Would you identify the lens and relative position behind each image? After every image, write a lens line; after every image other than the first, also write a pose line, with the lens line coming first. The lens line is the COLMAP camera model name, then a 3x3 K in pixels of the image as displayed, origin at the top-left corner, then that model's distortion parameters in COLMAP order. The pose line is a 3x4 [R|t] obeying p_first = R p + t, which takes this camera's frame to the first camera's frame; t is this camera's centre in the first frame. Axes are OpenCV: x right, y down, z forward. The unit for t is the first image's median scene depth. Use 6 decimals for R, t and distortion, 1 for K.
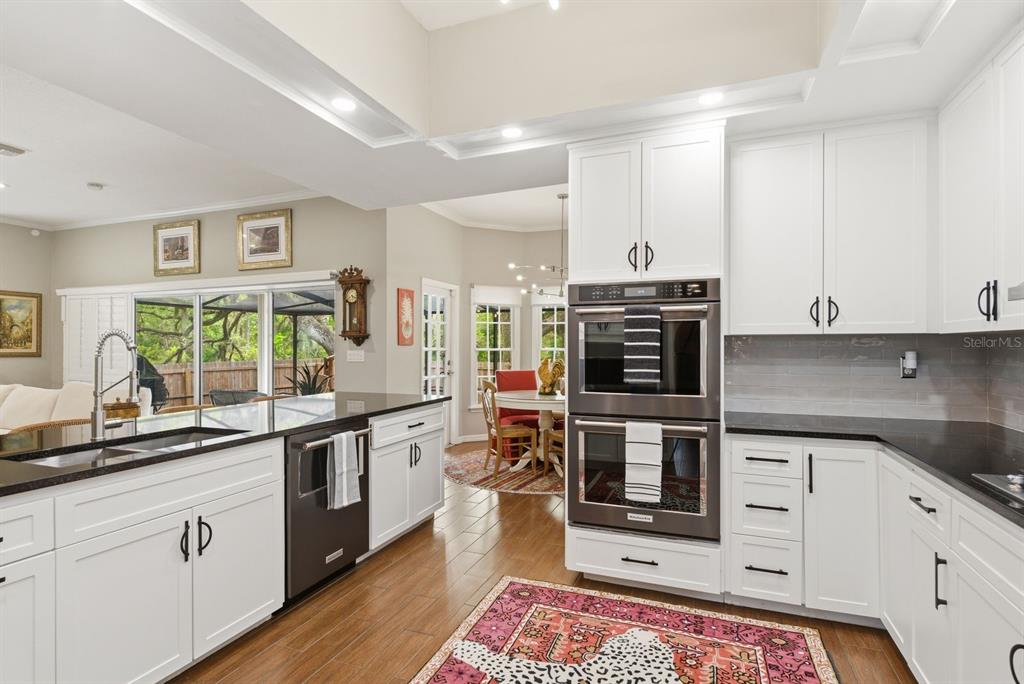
lens RADIAL K [[524.0, 0, 512.0], [0, 524.0, 342.0], [0, 0, 1]] dist [0.000677, 0.000207]
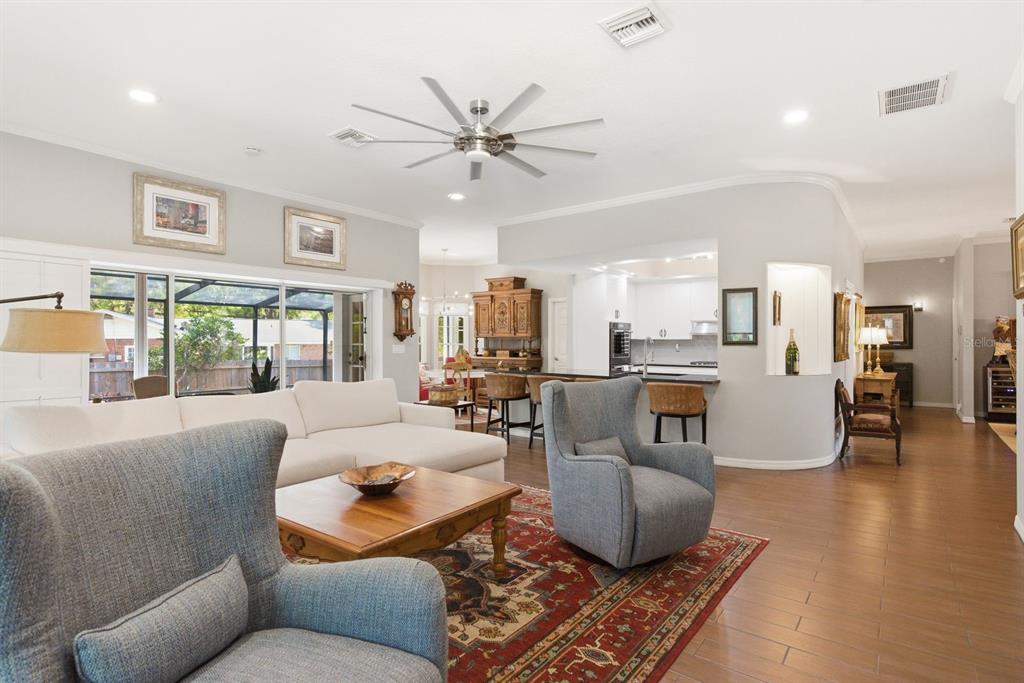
lens RADIAL K [[524.0, 0, 512.0], [0, 524.0, 341.5], [0, 0, 1]] dist [0.000677, 0.000207]
pose [[0.276597, 0.002868, 0.960982, -3.070172], [-0.011189, 0.999937, 0.000236, 0.008498], [-0.960921, -0.010818, 0.276612, 0.750003]]
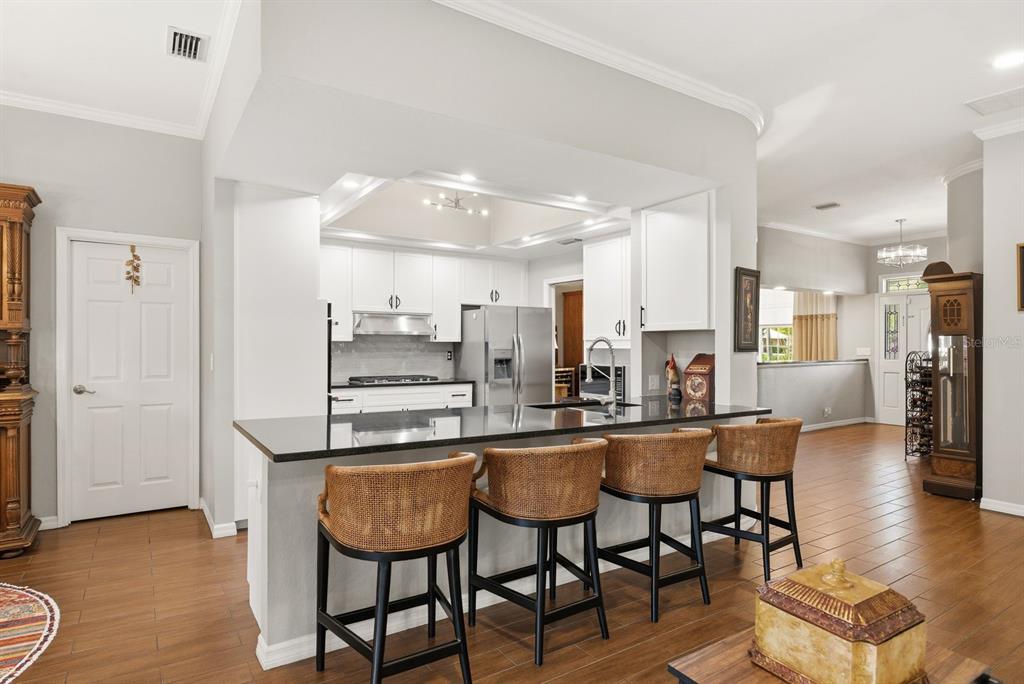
lens RADIAL K [[556.7, 0, 496.2], [0, 556.7, 346.7], [0, 0, 1]] dist [-0.003676, 0.000204]
pose [[-0.801458, -0.001063, 0.598050, -1.192333], [-0.006333, 0.999957, -0.006709, 0.014945], [-0.598018, -0.009164, -0.801431, 2.015733]]
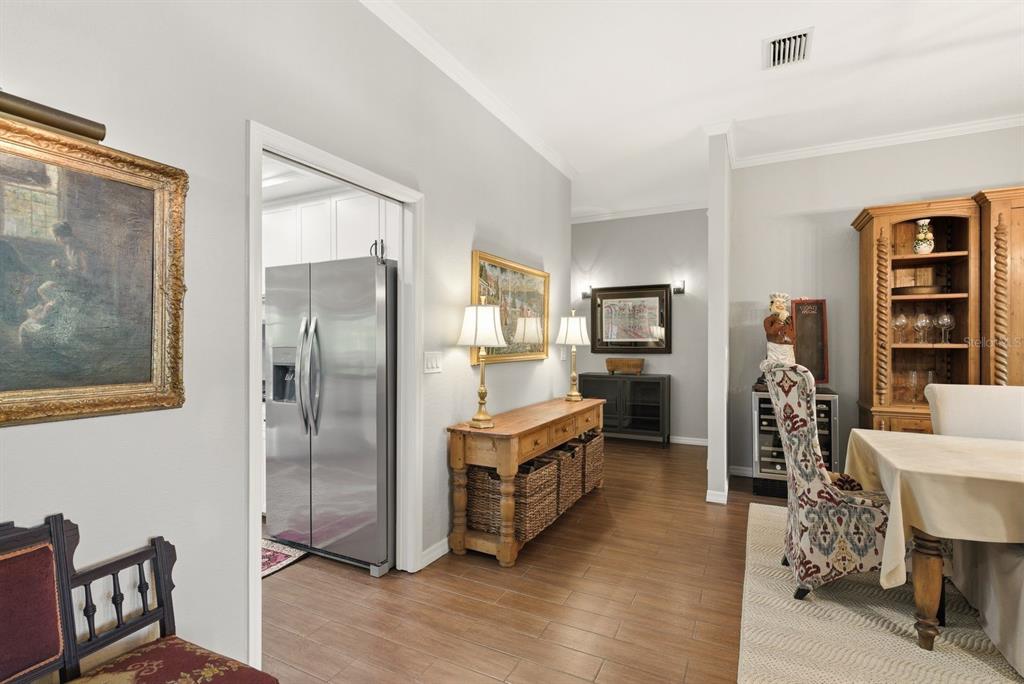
lens RADIAL K [[476.4, 0, 512.0], [0, 476.4, 342.0], [0, 0, 1]] dist [-0.001422, -0.000587]
pose [[0.108855, 0.002796, 0.994054, -0.823925], [-0.014094, 0.999900, -0.001269, -0.007505], [-0.993958, -0.013872, 0.108883, -0.532045]]
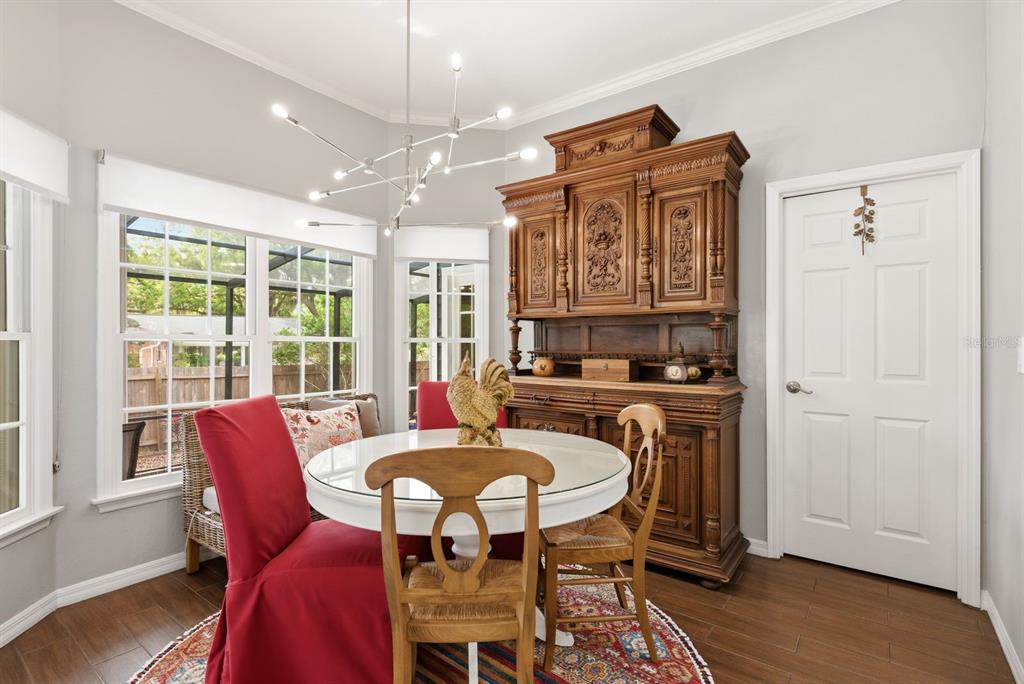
lens RADIAL K [[500.3, 0, 512.0], [0, 500.3, 342.0], [0, 0, 1]] dist [-0.000329, 0.000088]
pose [[0.270244, 0.000501, 0.962792, -0.561199], [-0.009244, 0.999955, 0.002074, 0.036765], [-0.962748, -0.009460, 0.270236, 1.770127]]
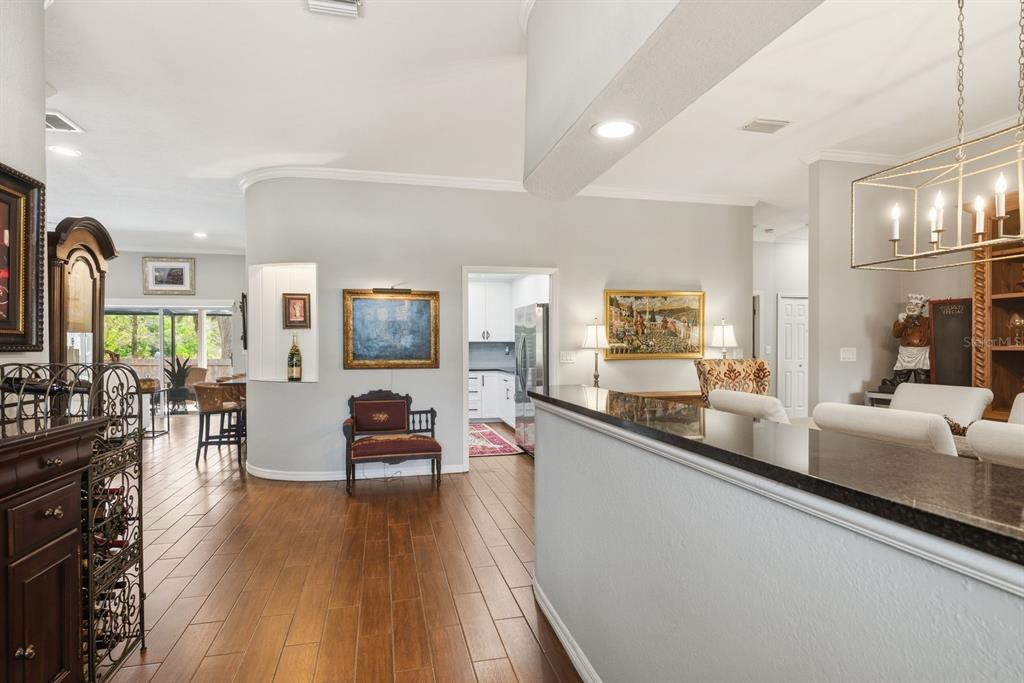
lens RADIAL K [[524.0, 0, 512.0], [0, 524.0, 341.5], [0, 0, 1]] dist [0.000677, 0.000207]
pose [[0.817281, 0.000198, 0.576239, -1.203745], [-0.003956, 0.999978, 0.005267, -0.034811], [-0.576225, -0.006584, 0.817264, -1.842929]]
